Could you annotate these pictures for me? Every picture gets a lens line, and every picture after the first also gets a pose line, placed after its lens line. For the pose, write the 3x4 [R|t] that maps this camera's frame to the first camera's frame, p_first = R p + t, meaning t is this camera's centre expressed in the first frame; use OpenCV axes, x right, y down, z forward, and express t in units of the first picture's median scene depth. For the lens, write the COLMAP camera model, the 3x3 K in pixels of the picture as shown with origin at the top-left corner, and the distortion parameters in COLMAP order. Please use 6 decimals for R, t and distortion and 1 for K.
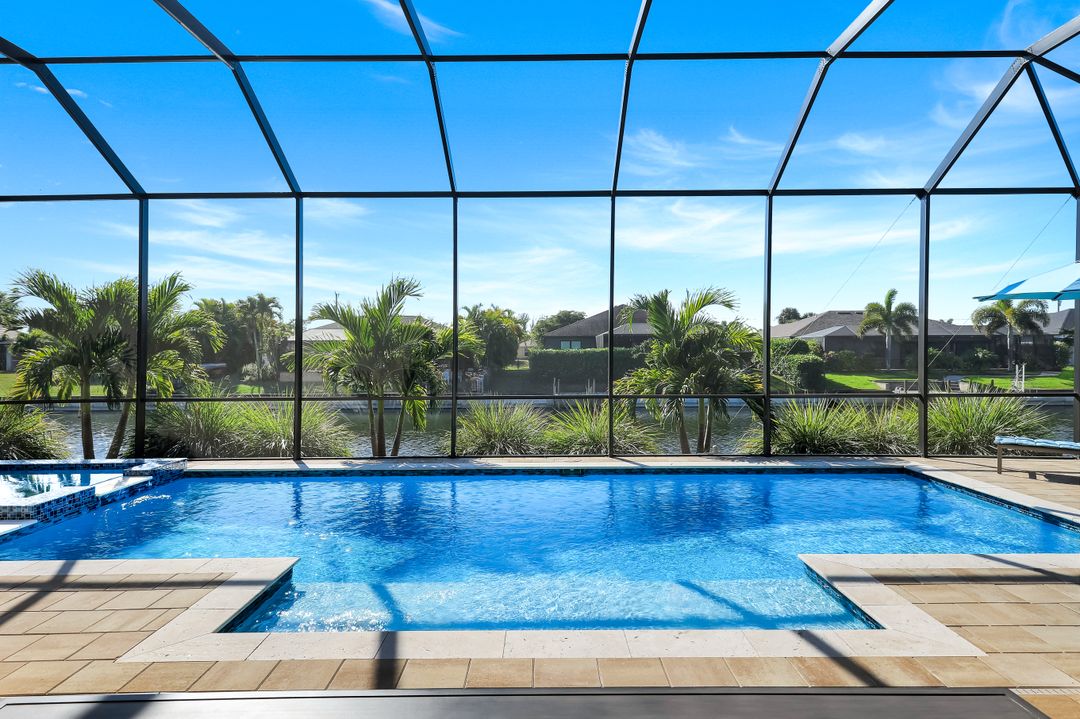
lens RADIAL K [[629.9, 0, 540.8], [0, 629.9, 353.1], [0, 0, 1]] dist [0.002383, -0.000148]
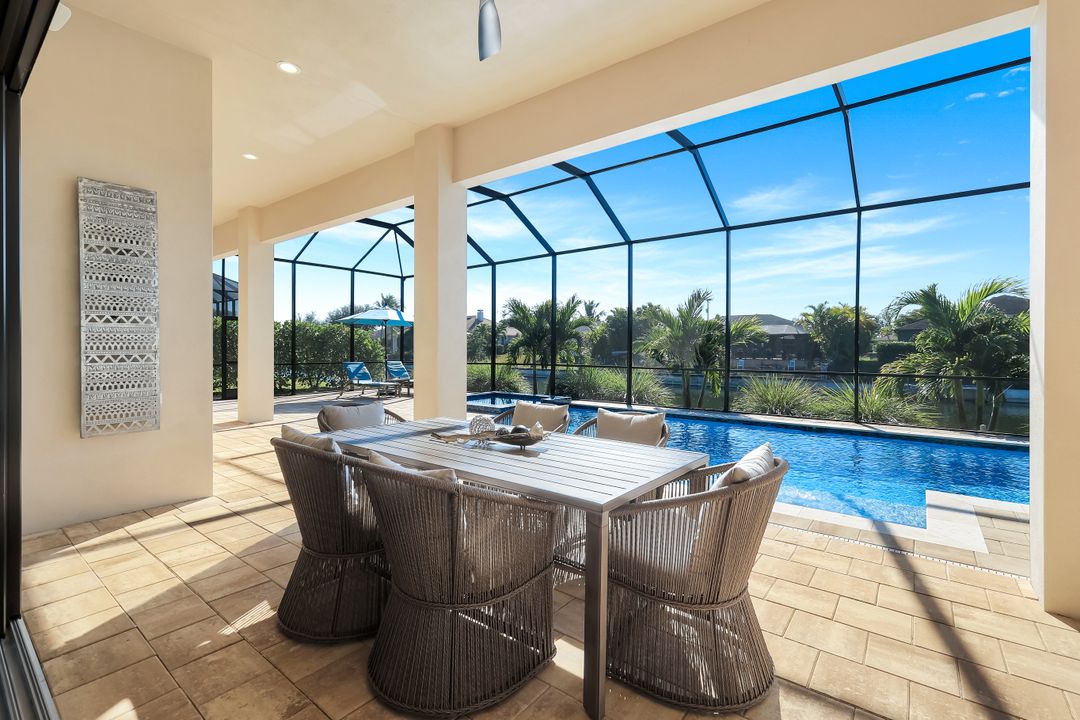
lens RADIAL K [[482.5, 0, 537.2], [0, 482.5, 354.6], [0, 0, 1]] dist [-0.002950, -0.000629]
pose [[0.784322, 0.017269, -0.620114, 0.174659], [-0.005450, 0.999766, 0.020949, 0.012468], [0.620330, -0.013051, 0.784232, -0.114194]]
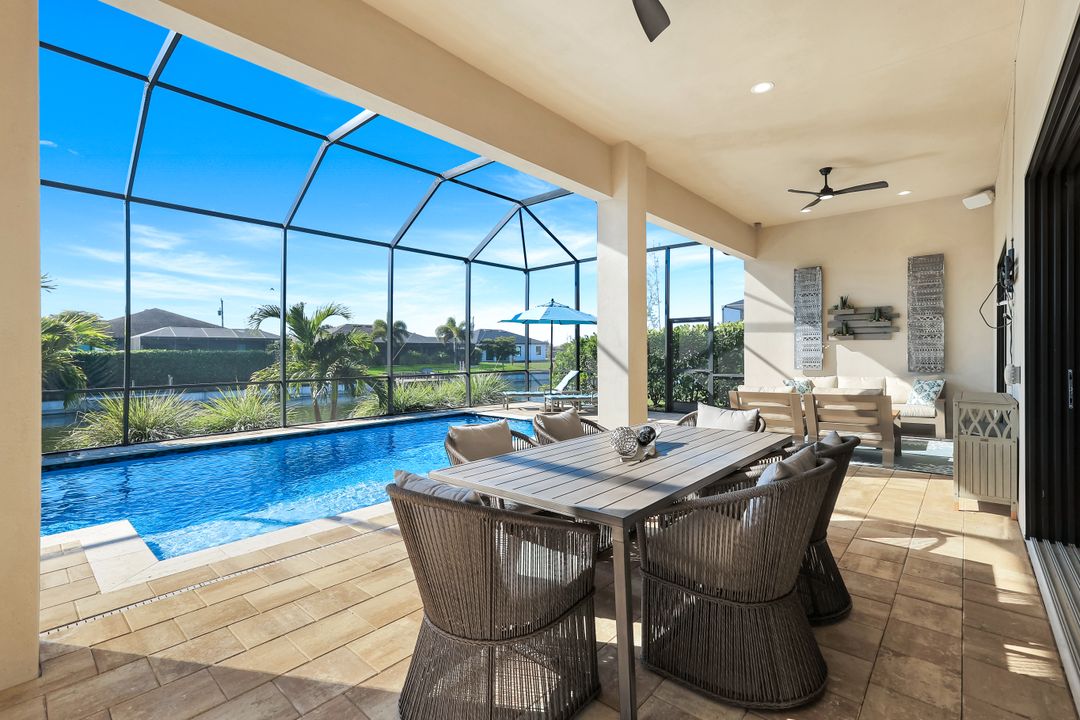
lens RADIAL K [[482.5, 0, 537.2], [0, 482.5, 354.6], [0, 0, 1]] dist [-0.002950, -0.000629]
pose [[0.672342, -0.003265, 0.740233, -0.238659], [0.005750, 0.999983, -0.000812, 0.013987], [-0.740218, 0.004802, 0.672349, -0.062153]]
